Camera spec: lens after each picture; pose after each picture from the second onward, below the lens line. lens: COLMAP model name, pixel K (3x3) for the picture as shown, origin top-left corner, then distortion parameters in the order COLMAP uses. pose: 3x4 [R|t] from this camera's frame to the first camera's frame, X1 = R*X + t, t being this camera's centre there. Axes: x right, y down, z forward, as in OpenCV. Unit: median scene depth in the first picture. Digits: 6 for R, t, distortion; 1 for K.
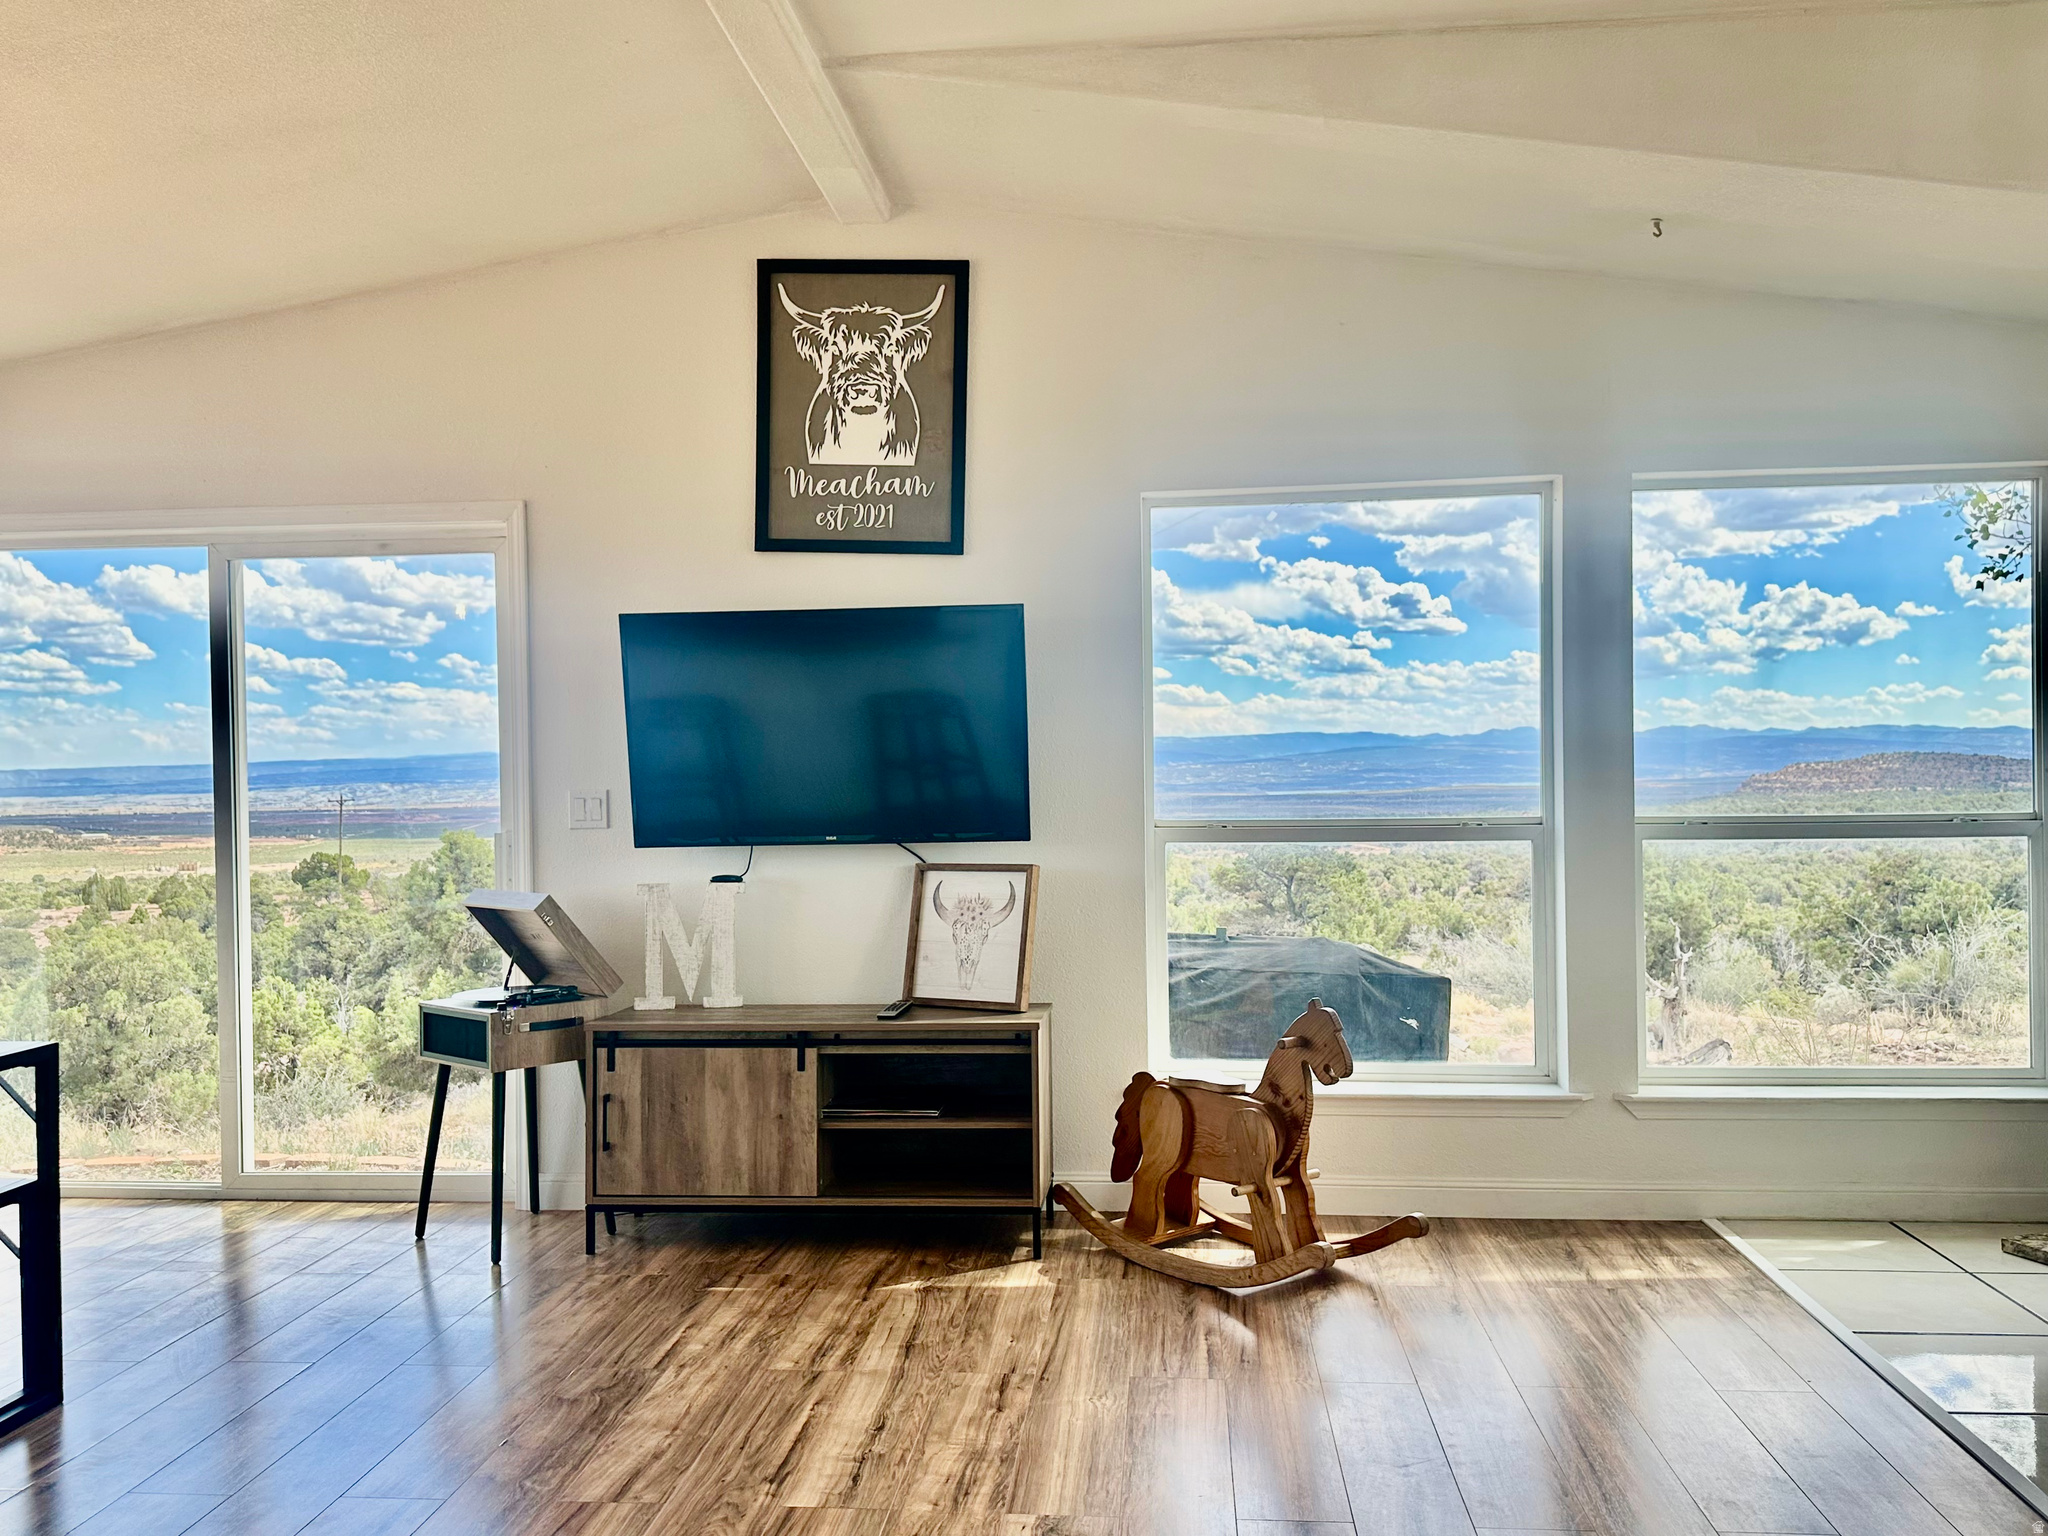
lens RADIAL K [[1647.1, 0, 1027.9], [0, 1647.1, 776.3], [0, 0, 1]] dist [0.159711, -0.282471]
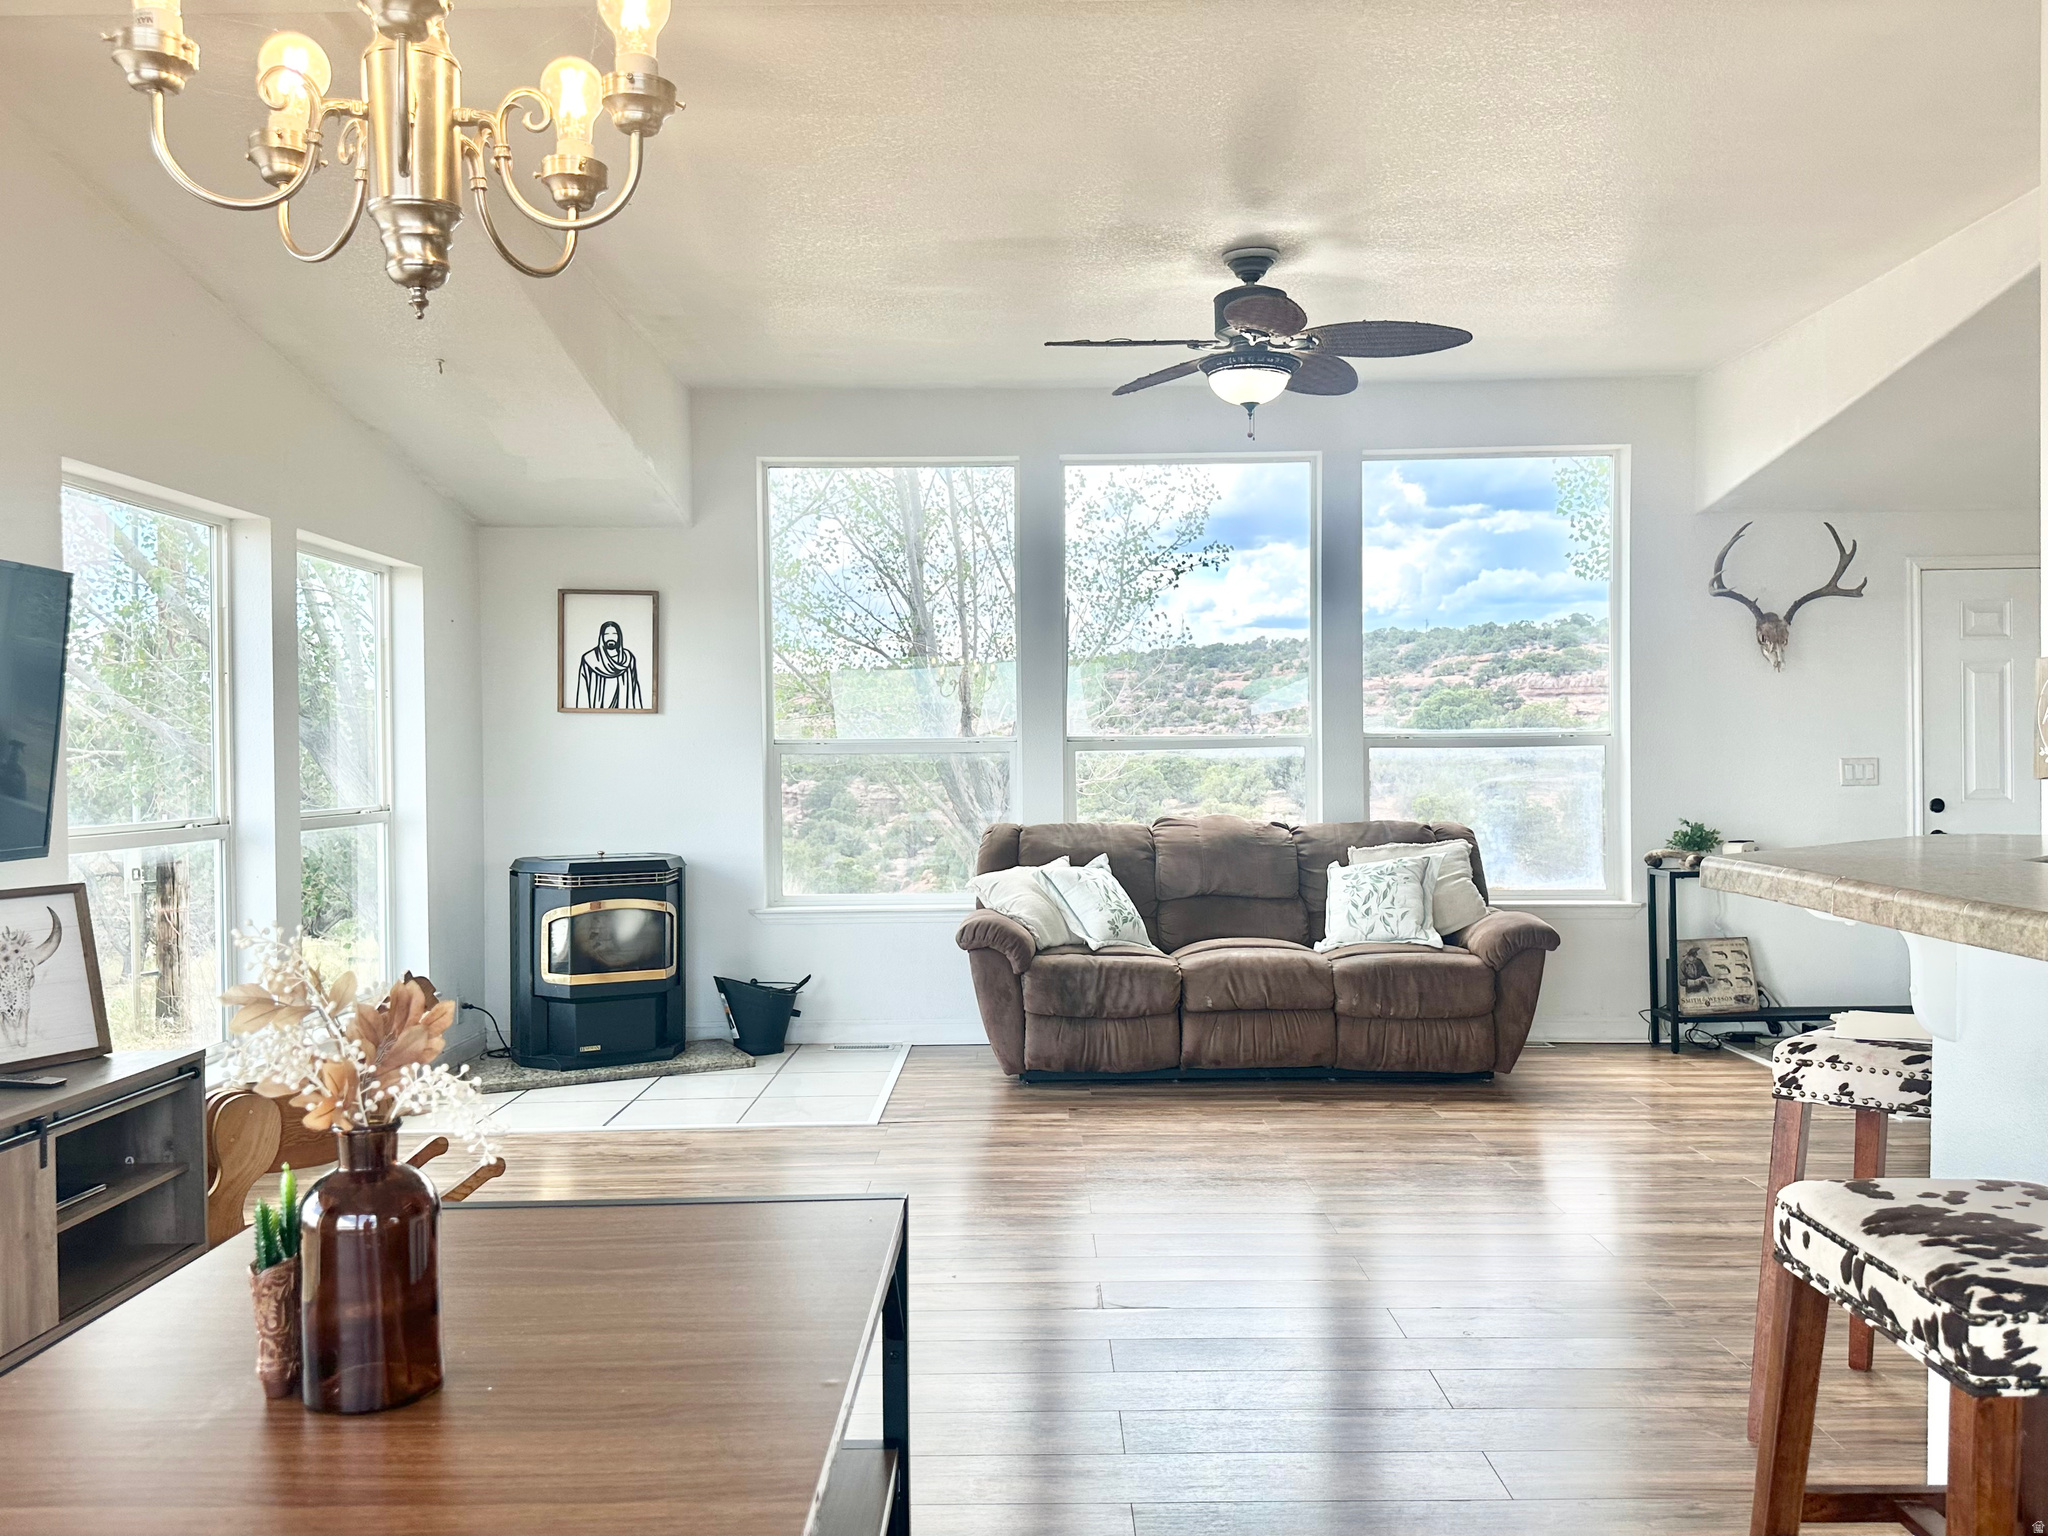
lens RADIAL K [[1647.1, 0, 1027.9], [0, 1647.1, 776.3], [0, 0, 1]] dist [0.159711, -0.282471]
pose [[-0.087377, 0.003833, 0.996168, -0.856375], [0.018151, 0.999833, -0.002255, 0.008995], [-0.996010, 0.017884, -0.087432, 0.565656]]
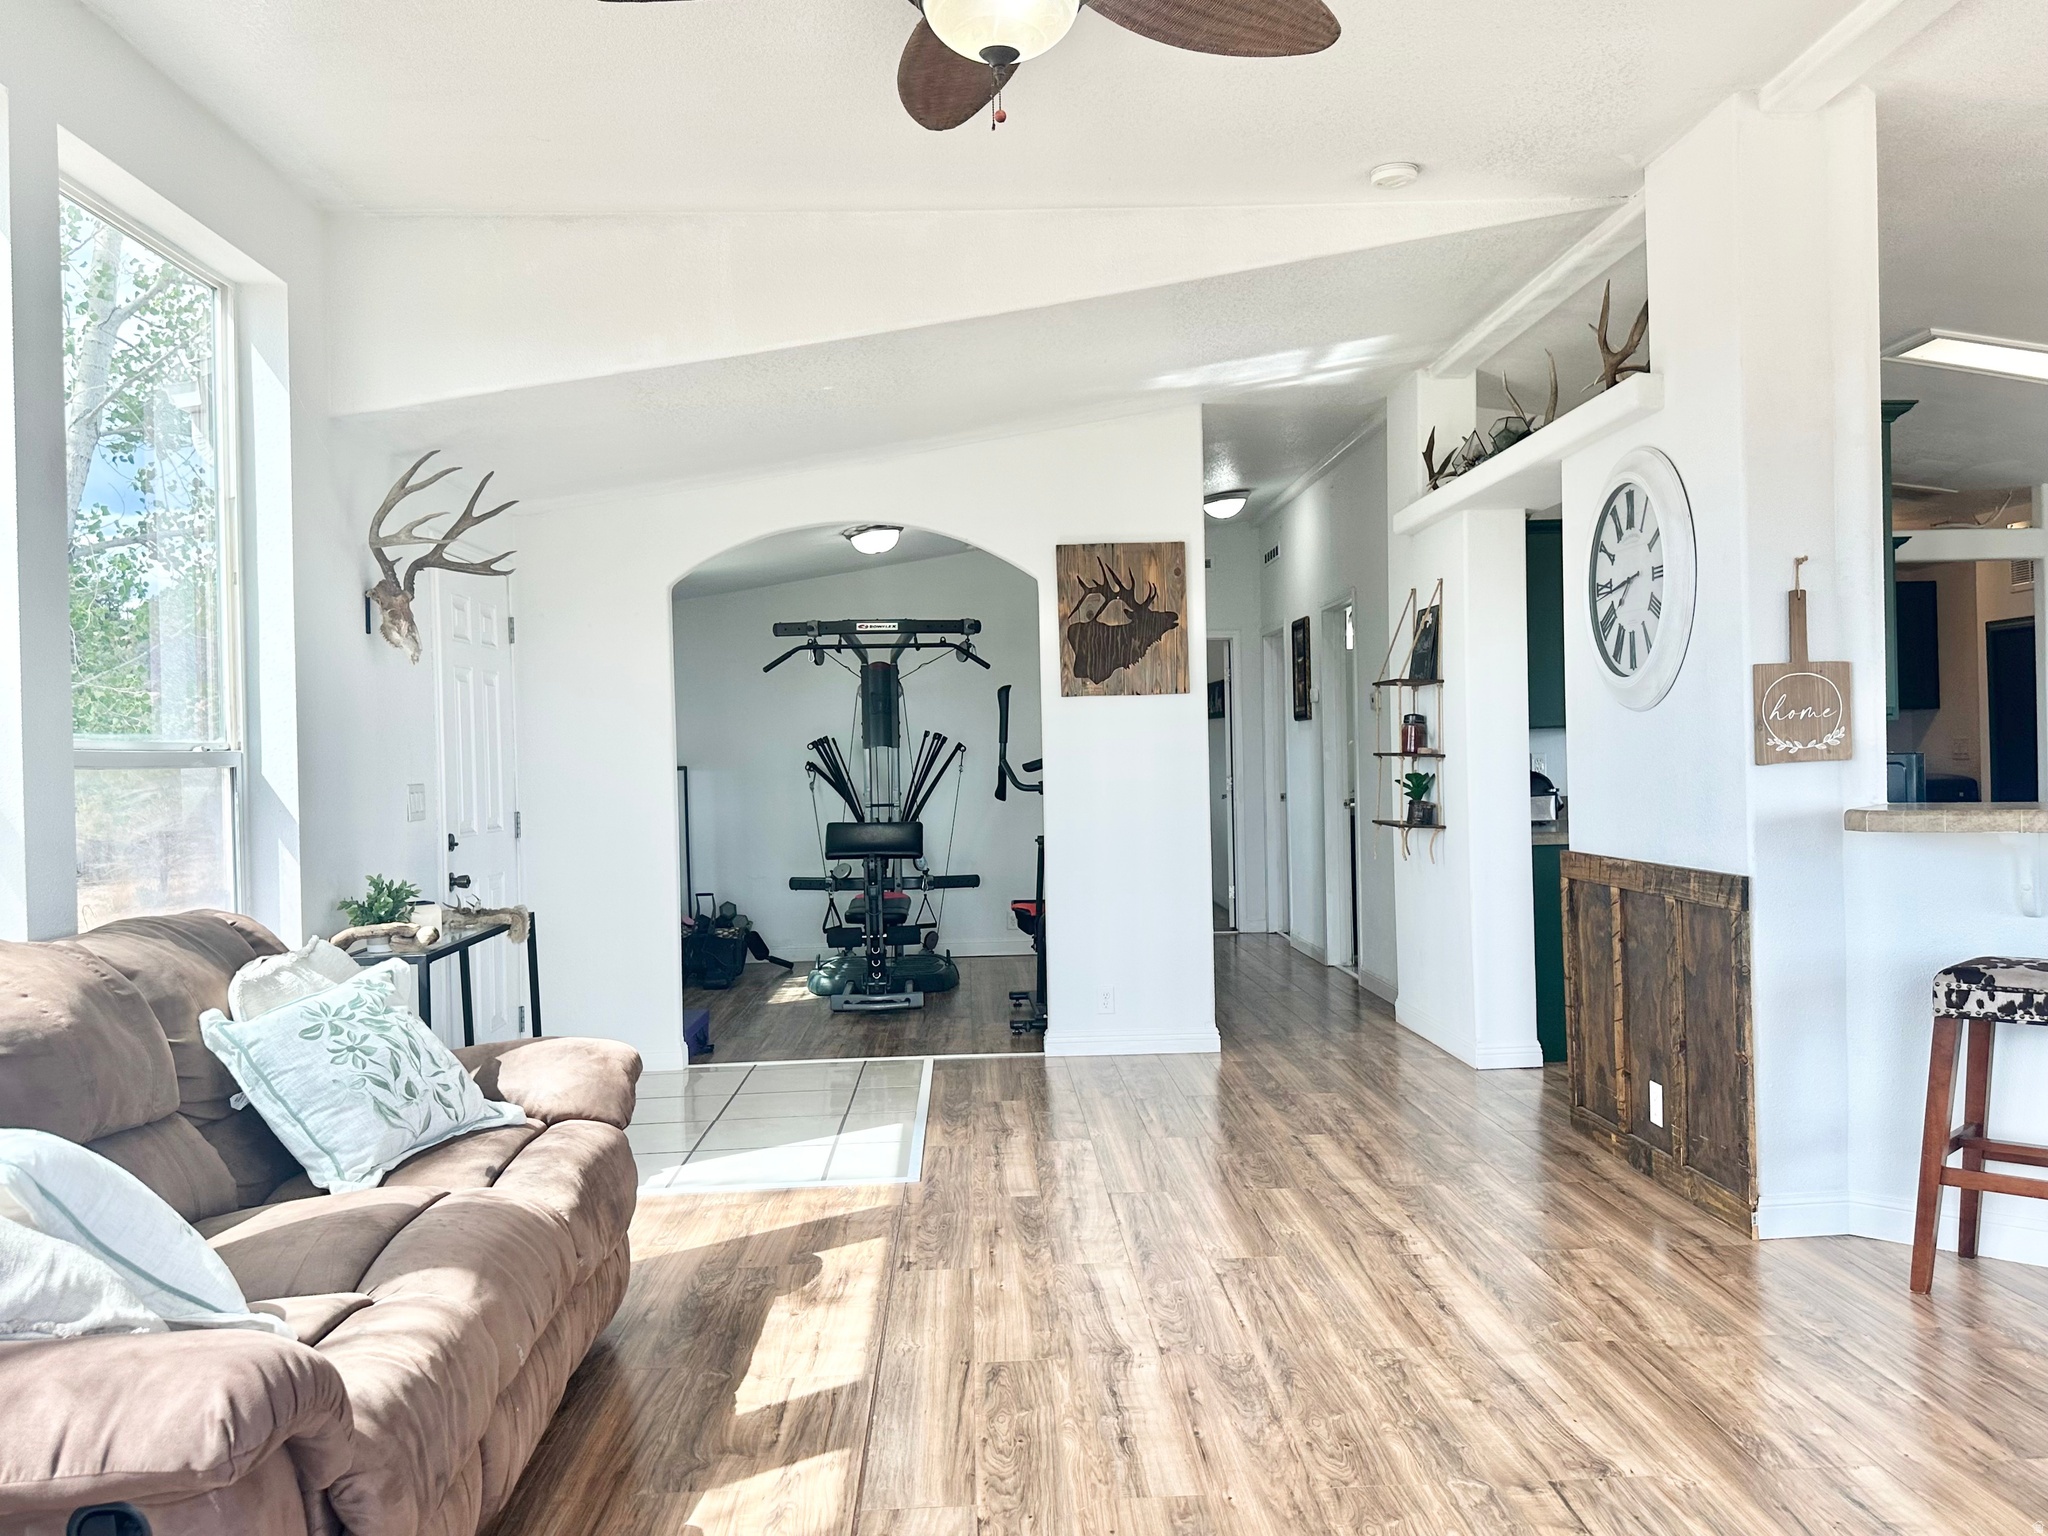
lens RADIAL K [[1669.7, 0, 1024.0], [0, 1669.7, 768.0], [0, 0, 1]] dist [0.070171, -0.109185]
pose [[-0.991222, 0.040029, -0.126004, 0.338172], [0.038523, 0.999154, 0.014367, -0.009554], [0.126473, 0.009387, -0.991926, 0.889737]]
